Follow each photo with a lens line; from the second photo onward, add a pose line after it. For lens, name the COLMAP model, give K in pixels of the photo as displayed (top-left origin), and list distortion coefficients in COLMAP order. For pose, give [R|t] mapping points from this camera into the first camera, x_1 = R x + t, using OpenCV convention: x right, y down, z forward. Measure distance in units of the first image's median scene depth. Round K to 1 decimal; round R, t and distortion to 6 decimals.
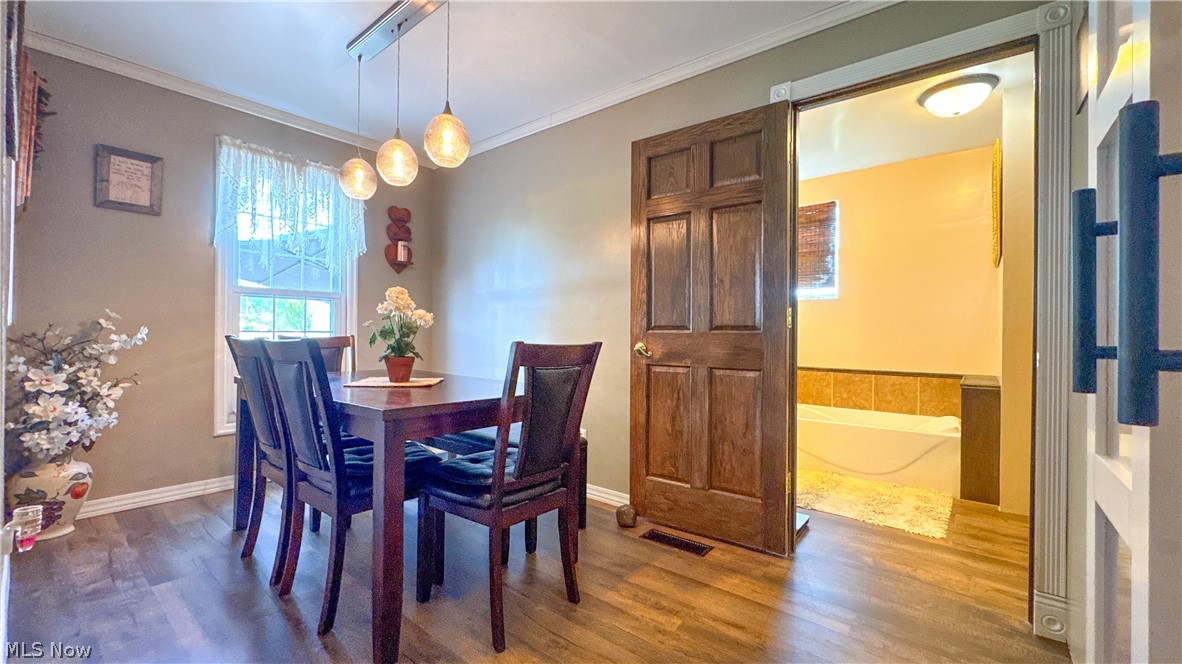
lens RADIAL K [[471.6, 0, 591.0], [0, 471.6, 332.0], [0, 0, 1]] dist [-0.002635, -0.000532]
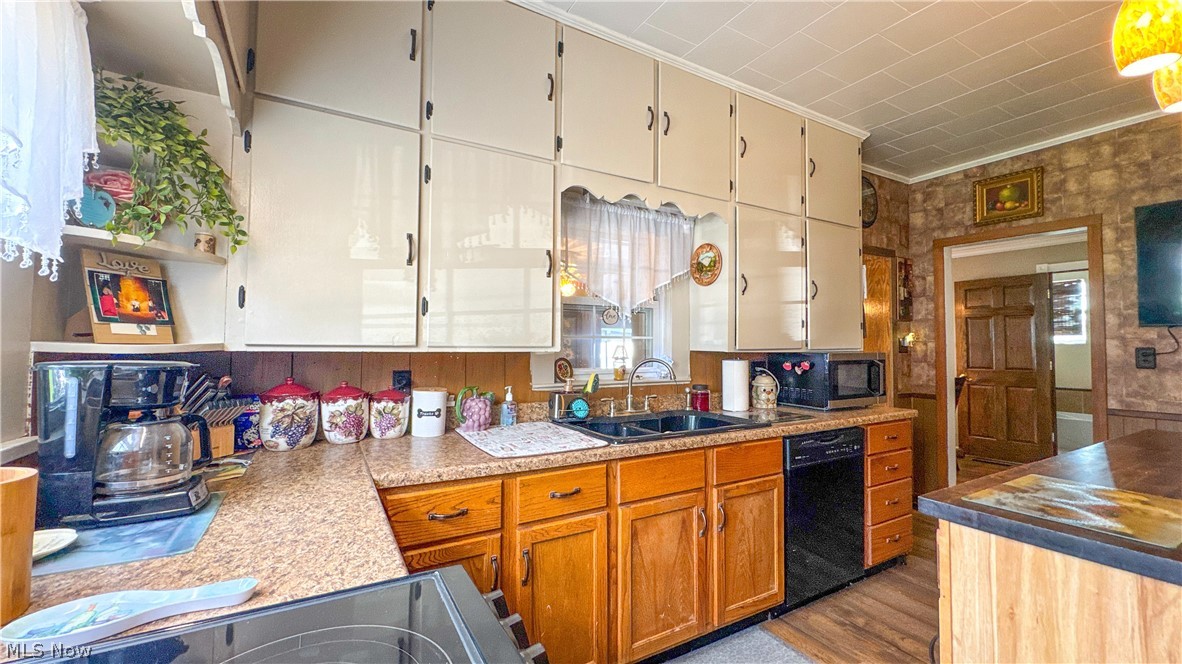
lens RADIAL K [[481.9, 0, 591.0], [0, 481.9, 332.0], [0, 0, 1]] dist [-0.001105, -0.000035]
pose [[0.938526, -0.013340, -0.344950, -0.720583], [-0.000719, 0.999175, -0.040597, -0.078827], [0.345207, 0.038349, 0.937743, -1.641169]]
